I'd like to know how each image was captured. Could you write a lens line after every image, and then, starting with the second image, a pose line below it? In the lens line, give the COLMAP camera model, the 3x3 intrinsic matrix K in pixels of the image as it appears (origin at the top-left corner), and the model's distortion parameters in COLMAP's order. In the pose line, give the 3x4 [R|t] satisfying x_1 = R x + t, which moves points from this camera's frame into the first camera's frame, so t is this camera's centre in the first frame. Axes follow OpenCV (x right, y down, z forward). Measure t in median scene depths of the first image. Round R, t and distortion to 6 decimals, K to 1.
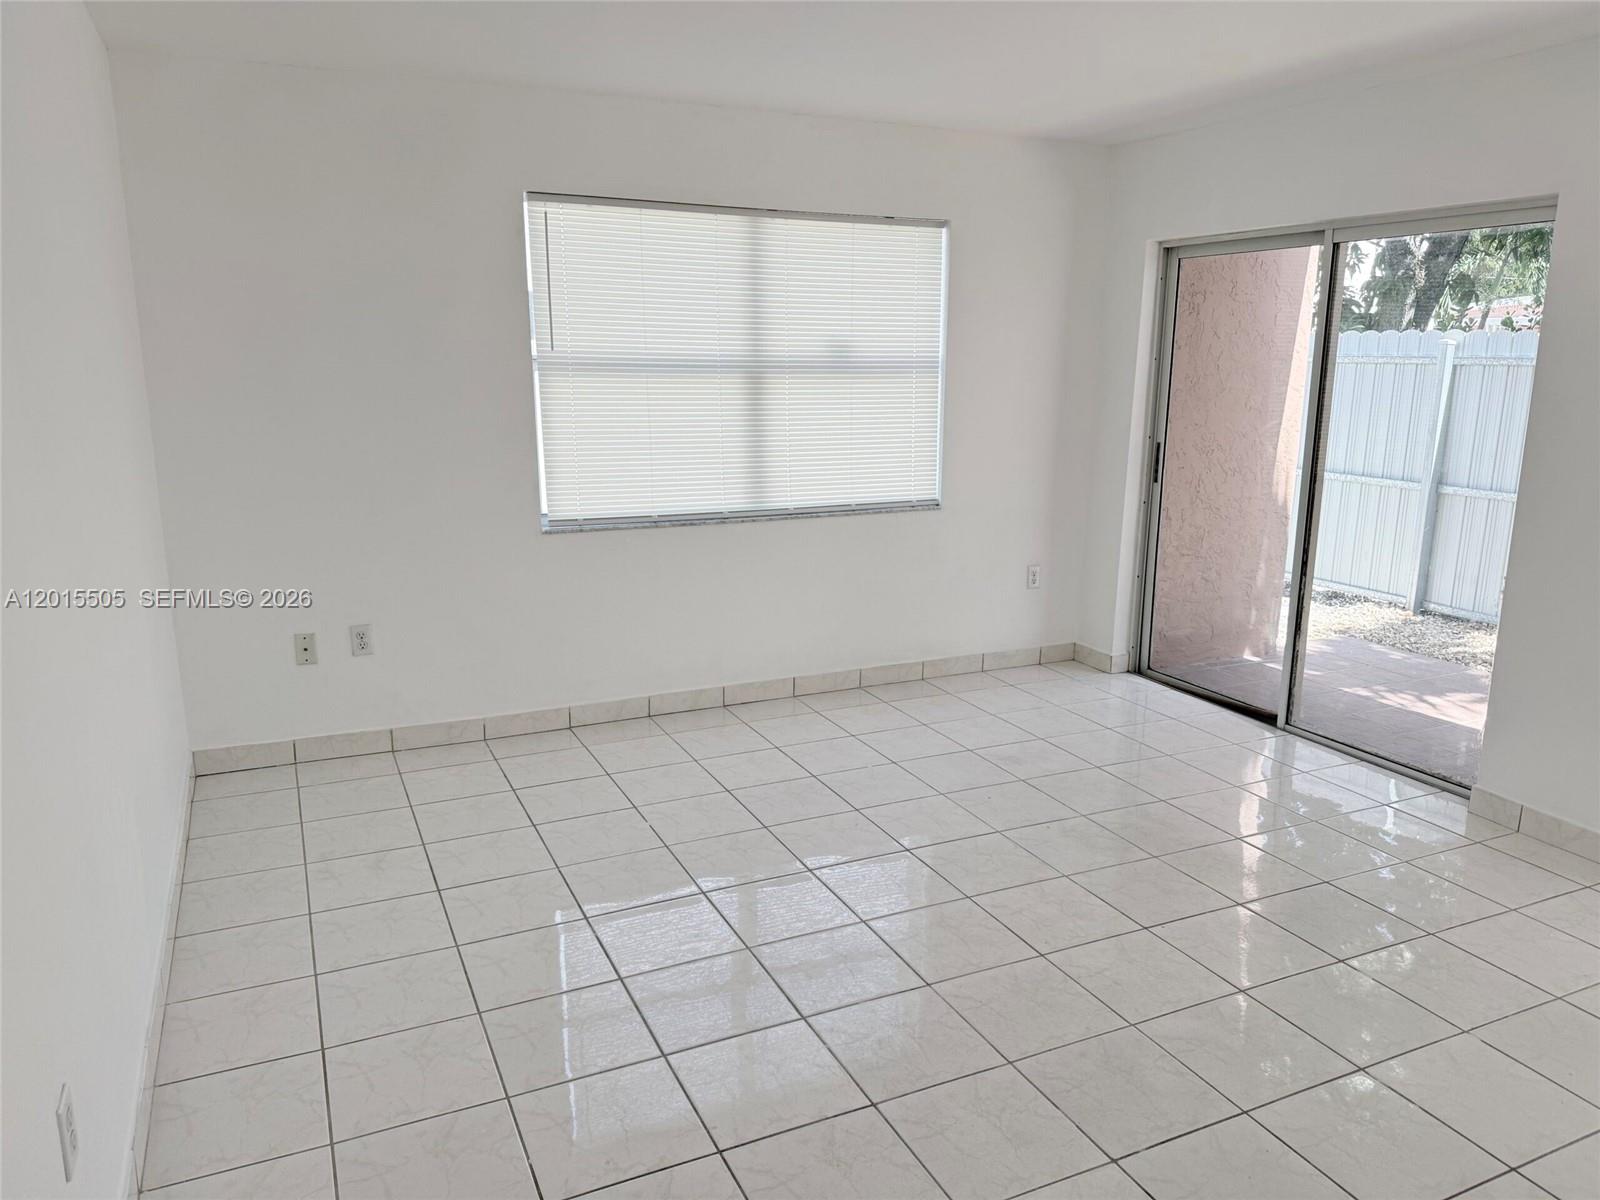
lens RADIAL K [[1114.8, 0, 811.7], [0, 1114.8, 607.2], [0, 0, 1]] dist [0.054299, -0.048125]
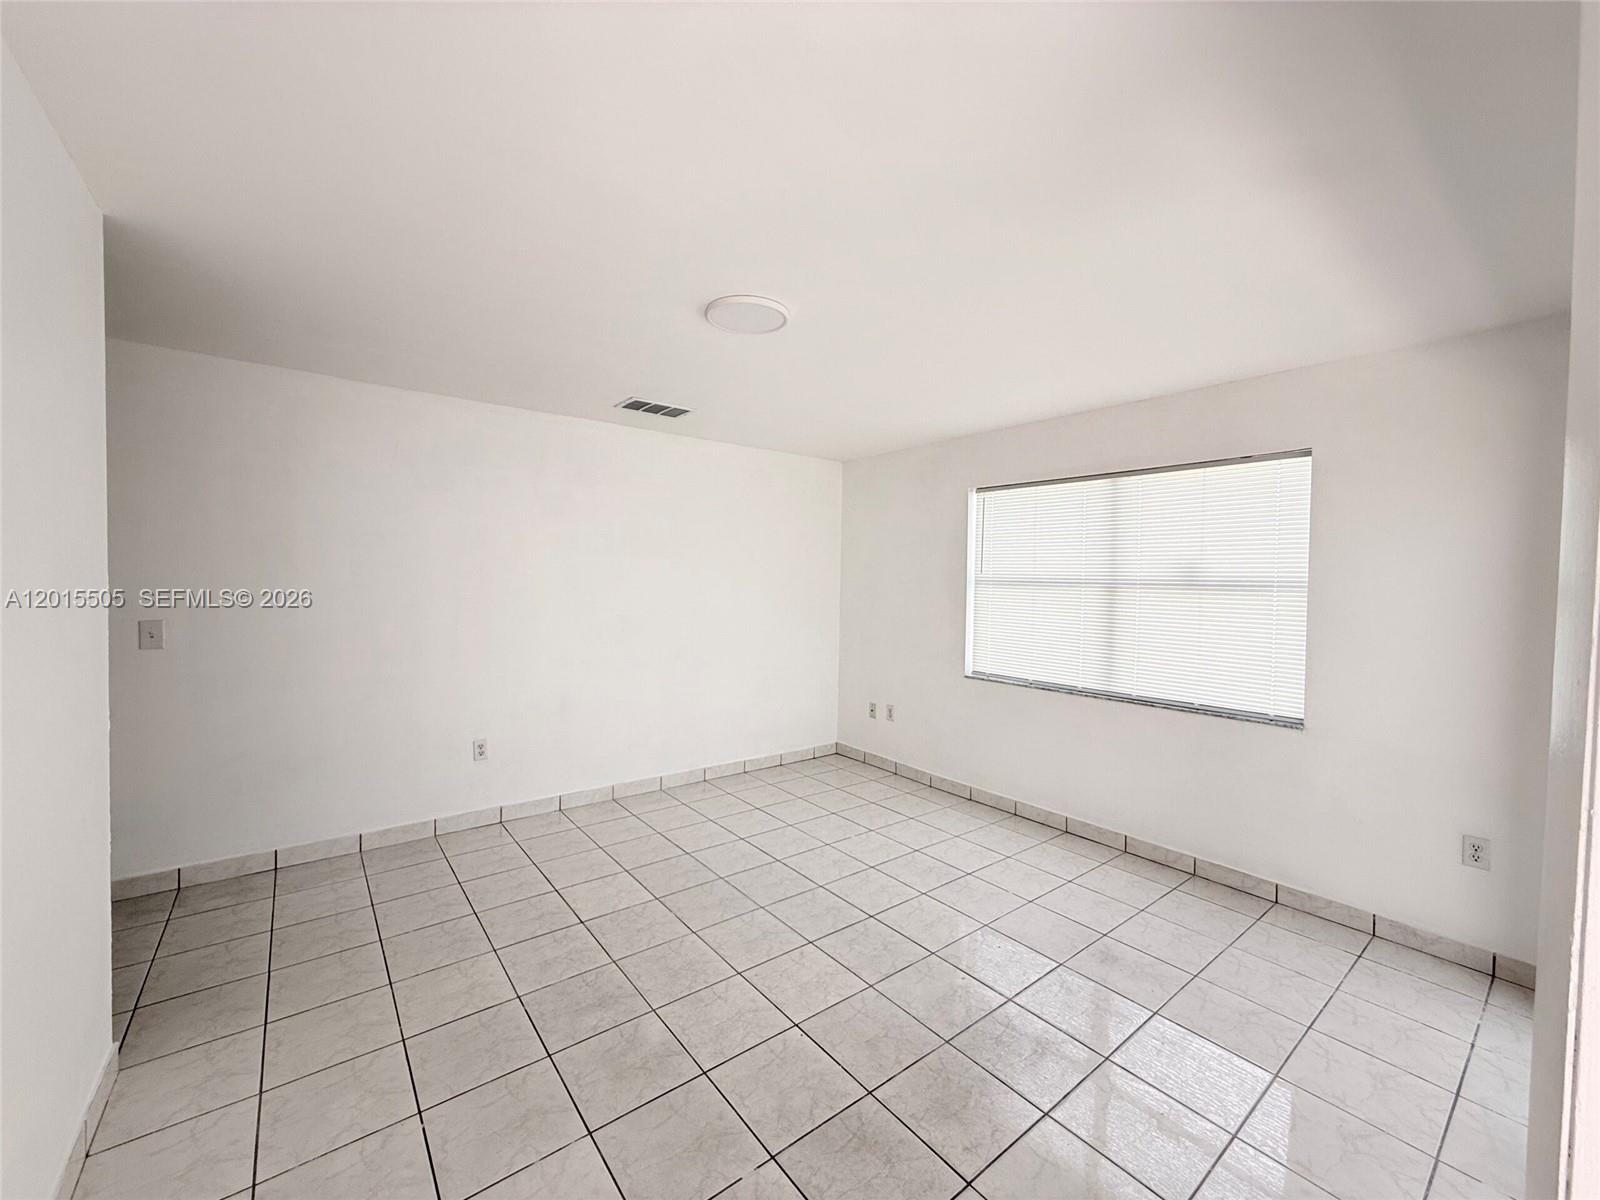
lens RADIAL K [[641.7, 0, 804.9], [0, 641.7, 603.0], [0, 0, 1]] dist [0.001878, 0.002186]
pose [[0.221120, 0.028664, -0.974825, 0.674278], [-0.232500, 0.972297, -0.024149, -0.097851], [0.947127, 0.231987, 0.221659, 0.533446]]
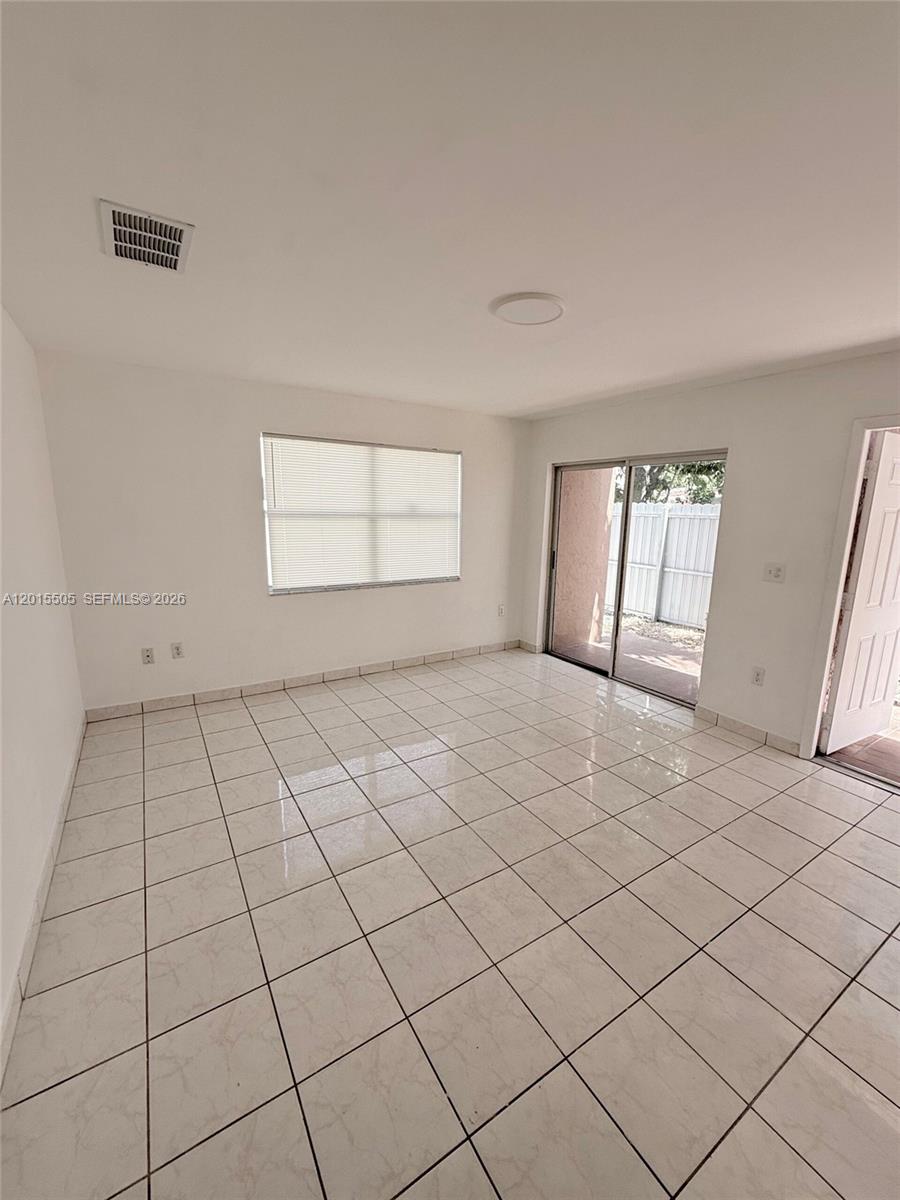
lens RADIAL K [[481.3, 0, 452.3], [0, 481.3, 600.7], [0, 0, 1]] dist [0.001878, 0.002186]
pose [[0.992895, -0.010453, 0.118534, -0.012999], [0.013908, 0.999501, -0.028356, -0.027671], [-0.118178, 0.029803, 0.992545, 0.081929]]
